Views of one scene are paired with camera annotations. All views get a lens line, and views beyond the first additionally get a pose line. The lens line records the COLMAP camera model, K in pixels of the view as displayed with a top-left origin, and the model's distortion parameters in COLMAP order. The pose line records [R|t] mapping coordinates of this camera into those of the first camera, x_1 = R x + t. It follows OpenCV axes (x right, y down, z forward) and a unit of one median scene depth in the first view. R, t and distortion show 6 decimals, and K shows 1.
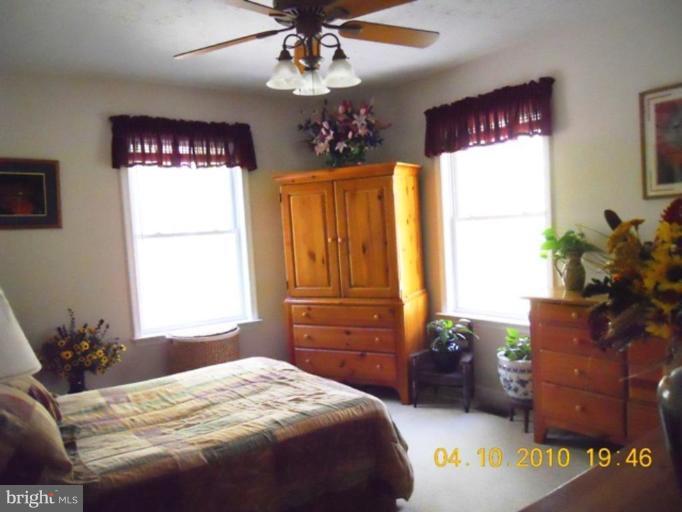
lens RADIAL K [[556.7, 0, 341.0], [0, 556.7, 256.0], [0, 0, 1]] dist [-0.007921, -0.004672]
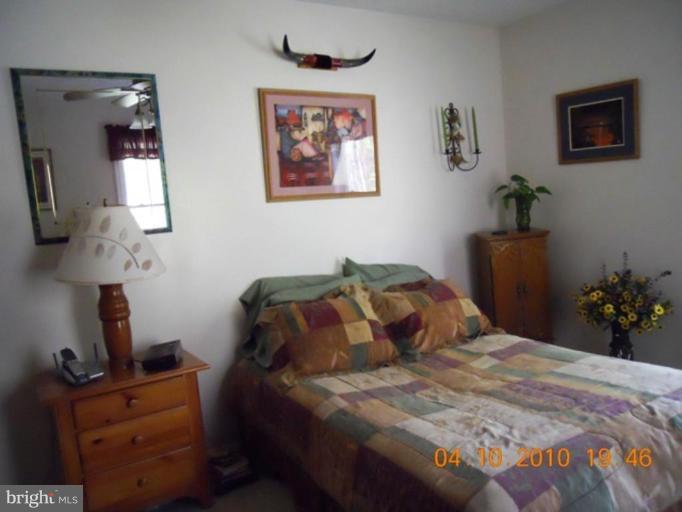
lens RADIAL K [[556.7, 0, 341.0], [0, 556.7, 256.0], [0, 0, 1]] dist [-0.007921, -0.004672]
pose [[-0.004080, 0.155698, -0.987796, 0.464440], [0.019107, 0.987636, 0.155594, -0.054405], [0.999809, -0.018239, -0.007004, 0.674102]]
